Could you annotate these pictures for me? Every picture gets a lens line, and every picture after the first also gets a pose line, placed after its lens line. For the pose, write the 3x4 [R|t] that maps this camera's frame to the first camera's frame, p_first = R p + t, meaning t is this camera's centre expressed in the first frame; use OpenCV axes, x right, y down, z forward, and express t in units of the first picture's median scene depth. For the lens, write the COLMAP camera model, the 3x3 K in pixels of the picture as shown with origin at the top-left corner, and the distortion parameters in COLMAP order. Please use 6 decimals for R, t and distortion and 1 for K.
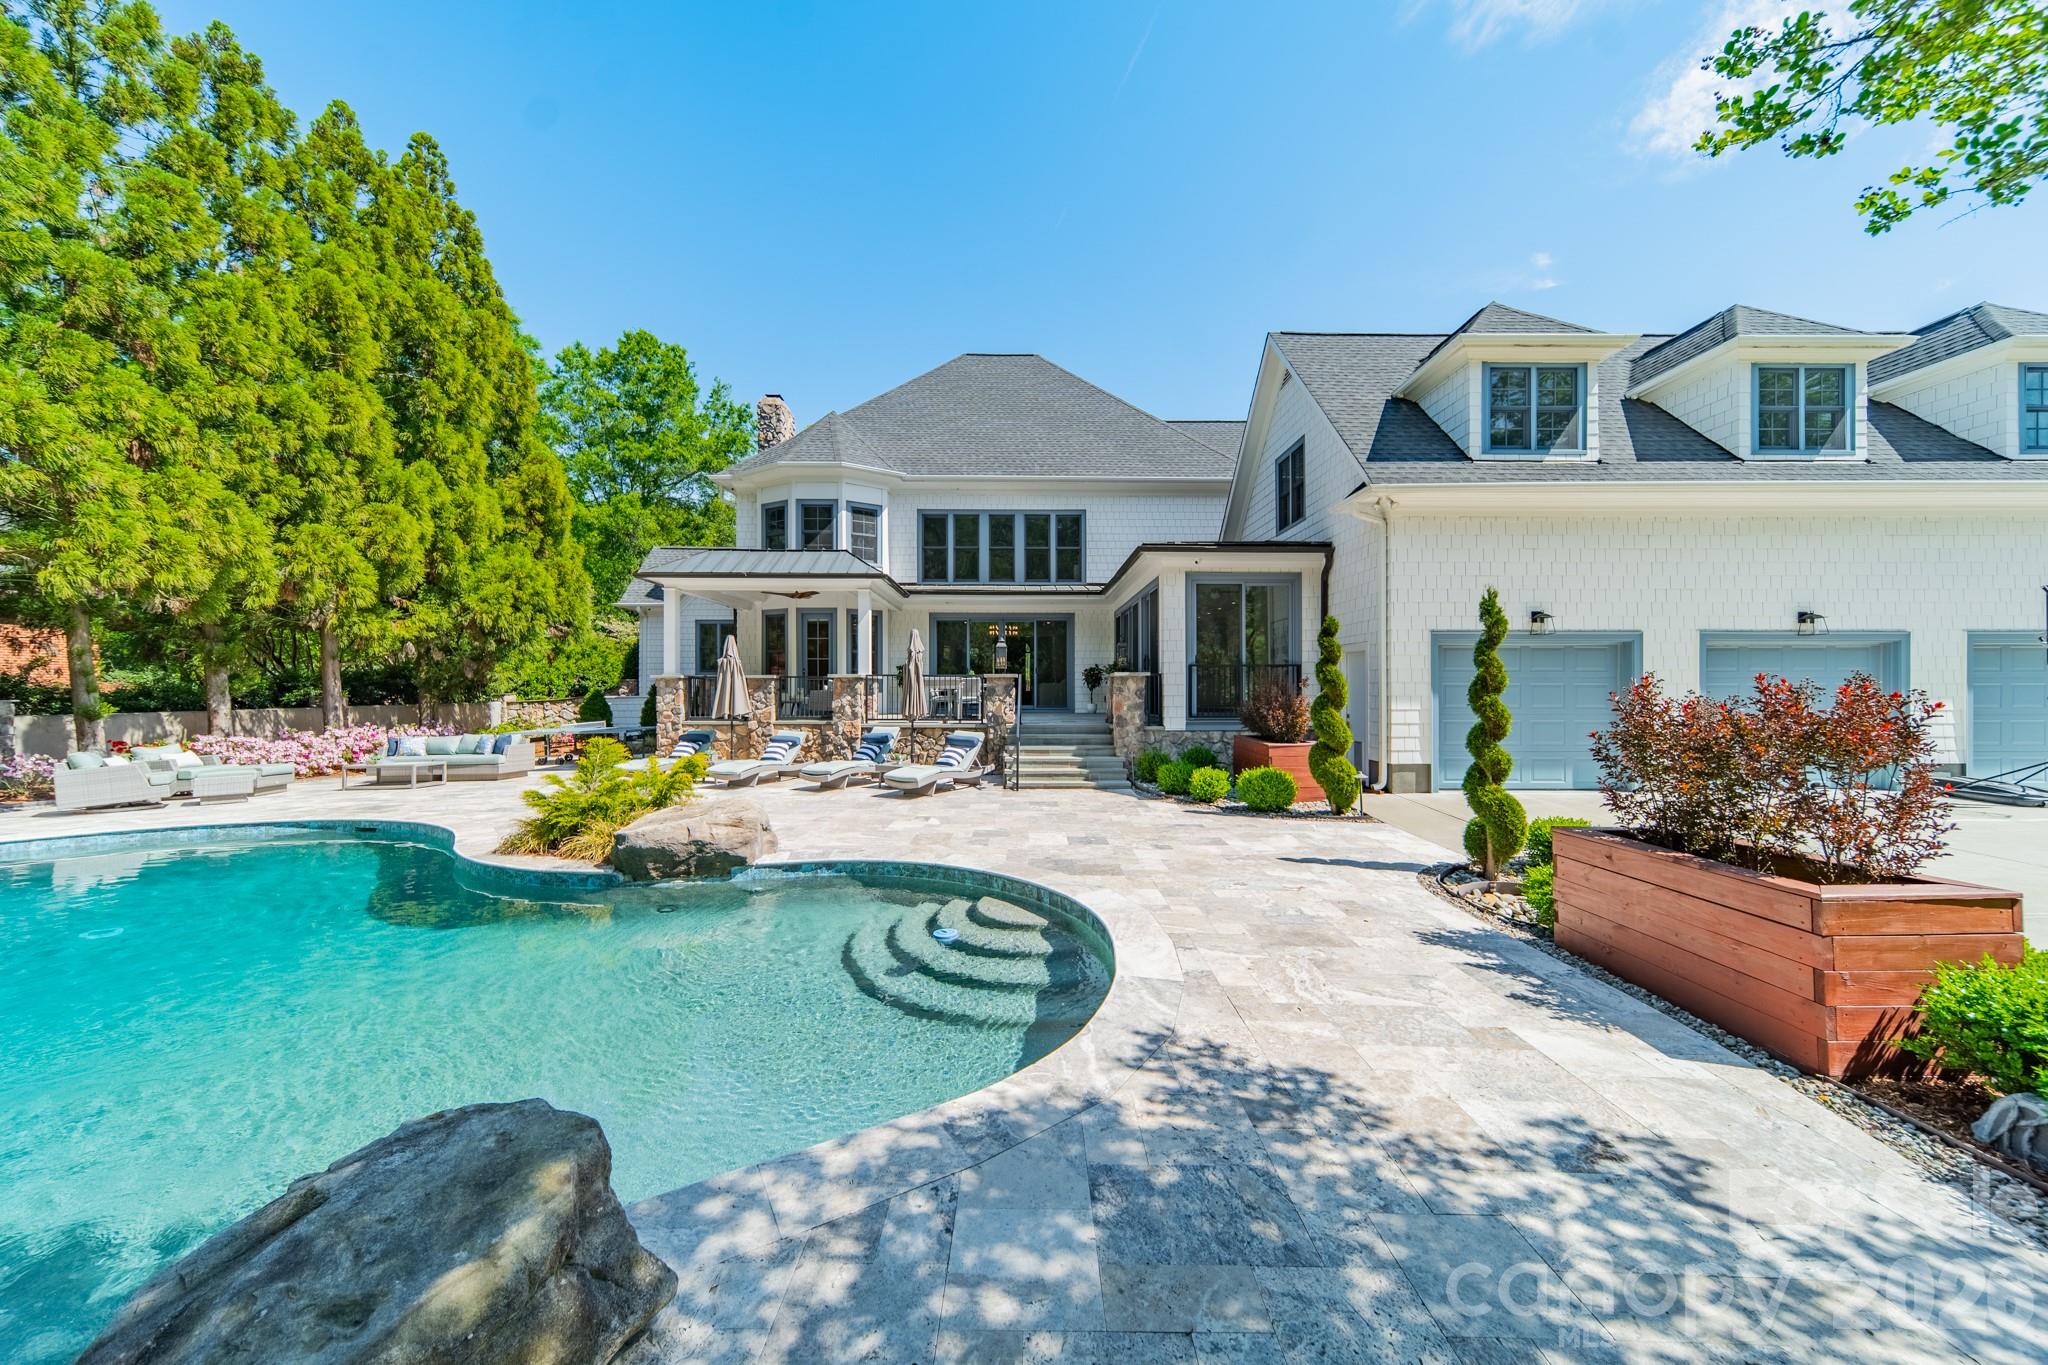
lens RADIAL K [[719.2, 0, 1022.3], [0, 719.2, 693.4], [0, 0, 1]] dist [0.017914, 0.000011]
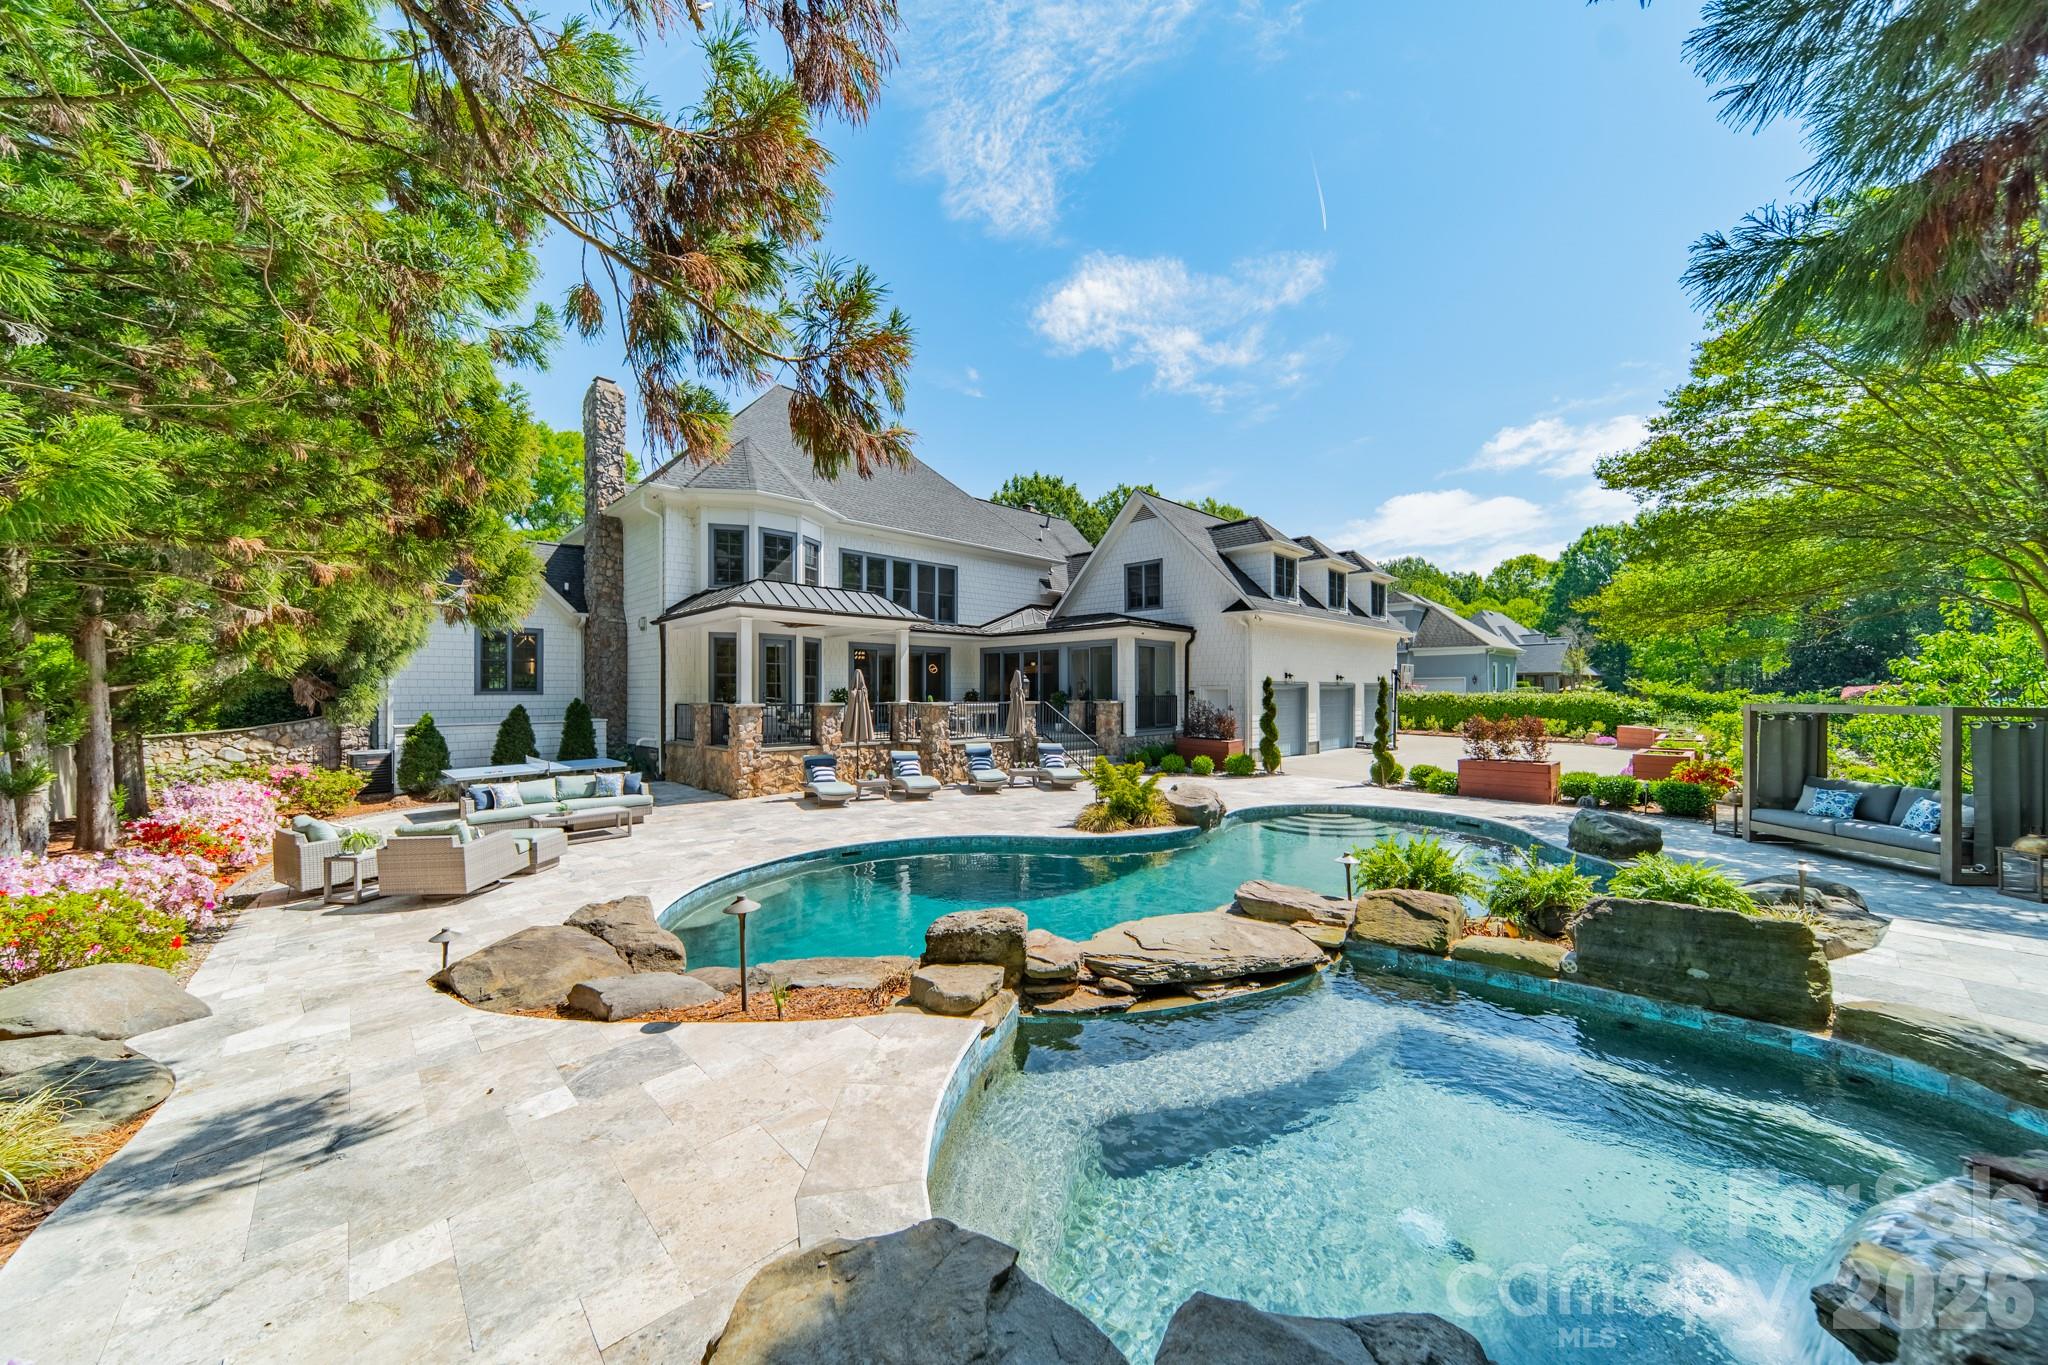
lens RADIAL K [[716.3, 0, 1027.4], [0, 716.3, 687.3], [0, 0, 1]] dist [0.003248, -0.000055]
pose [[0.709098, 0.003477, 0.705101, -0.738307], [0.005226, 0.999934, -0.010187, -0.028372], [-0.705090, 0.010908, 0.709034, 0.017231]]
